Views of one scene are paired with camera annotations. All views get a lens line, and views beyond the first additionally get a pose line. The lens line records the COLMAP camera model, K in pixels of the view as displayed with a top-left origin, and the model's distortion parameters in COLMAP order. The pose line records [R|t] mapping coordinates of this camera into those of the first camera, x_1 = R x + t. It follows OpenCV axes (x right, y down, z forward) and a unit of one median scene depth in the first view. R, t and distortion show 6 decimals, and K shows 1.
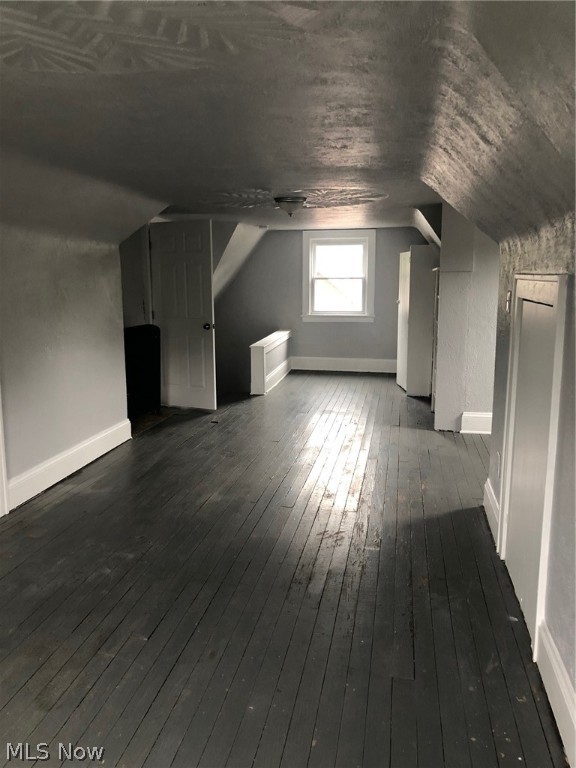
lens RADIAL K [[627.8, 0, 288.8], [0, 627.8, 384.9], [0, 0, 1]] dist [0.036695, -0.023701]
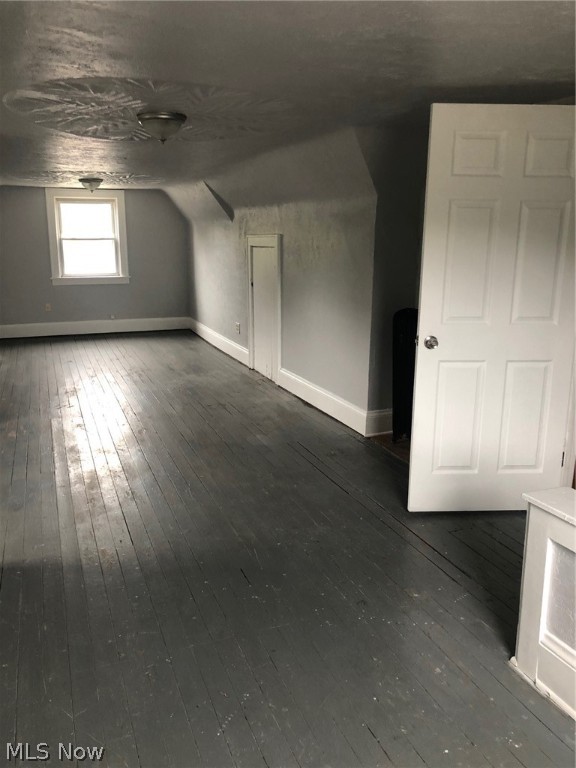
lens RADIAL K [[627.8, 0, 290.2], [0, 627.8, 382.6], [0, 0, 1]] dist [0.036695, -0.023701]
pose [[-0.852308, 0.126874, -0.507420, 0.278431], [-0.080324, 0.926876, 0.366673, -0.320556], [0.516836, 0.353276, -0.779792, 1.846759]]
